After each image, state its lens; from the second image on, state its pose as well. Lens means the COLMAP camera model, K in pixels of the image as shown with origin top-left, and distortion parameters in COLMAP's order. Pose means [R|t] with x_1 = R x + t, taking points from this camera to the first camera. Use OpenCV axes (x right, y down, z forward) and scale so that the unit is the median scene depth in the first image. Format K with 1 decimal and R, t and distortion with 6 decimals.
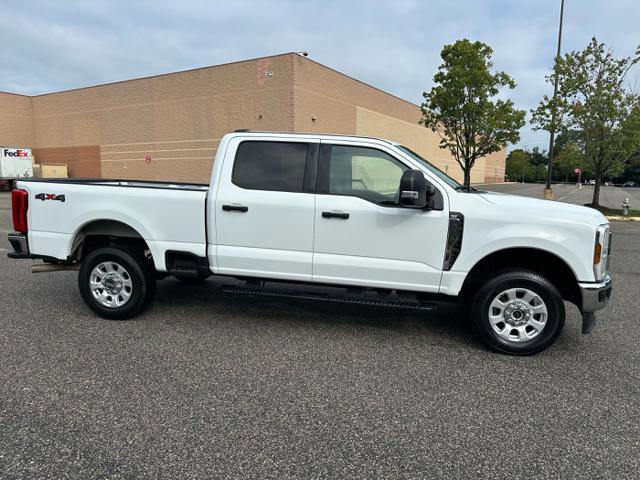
lens RADIAL K [[452.2, 0, 323.9], [0, 452.2, 238.1], [0, 0, 1]] dist [0.046732, -0.054972]
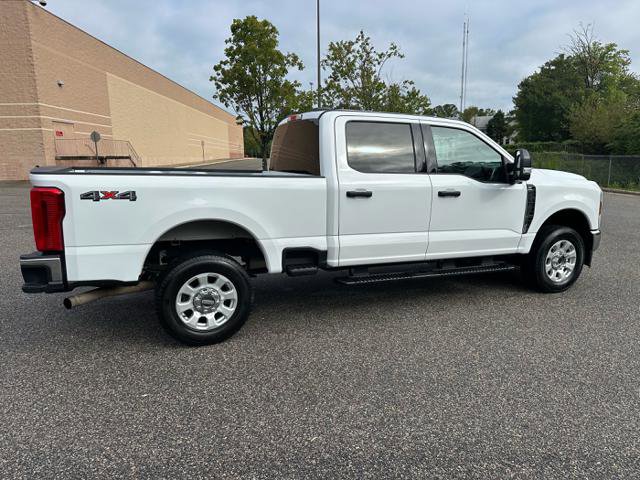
lens RADIAL K [[452.2, 0, 324.3], [0, 452.2, 241.2], [0, 0, 1]] dist [0.046732, -0.054972]
pose [[0.833974, -0.121566, 0.538246, -0.716579], [0.089756, 0.992325, 0.085053, -0.051095], [-0.544455, -0.022621, 0.838485, 0.237835]]
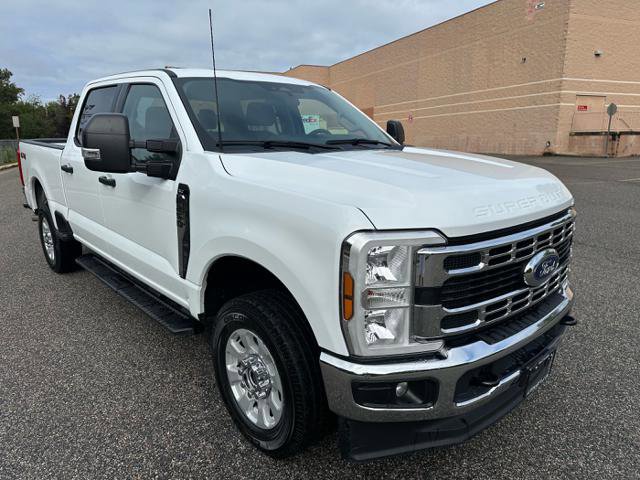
lens RADIAL K [[452.2, 0, 322.0], [0, 452.2, 239.5], [0, 0, 1]] dist [0.046732, -0.054972]
pose [[0.798172, 0.114605, -0.591428, 0.683005], [-0.060286, 0.992005, 0.110867, -0.052693], [0.599405, -0.052836, 0.798700, 0.537566]]
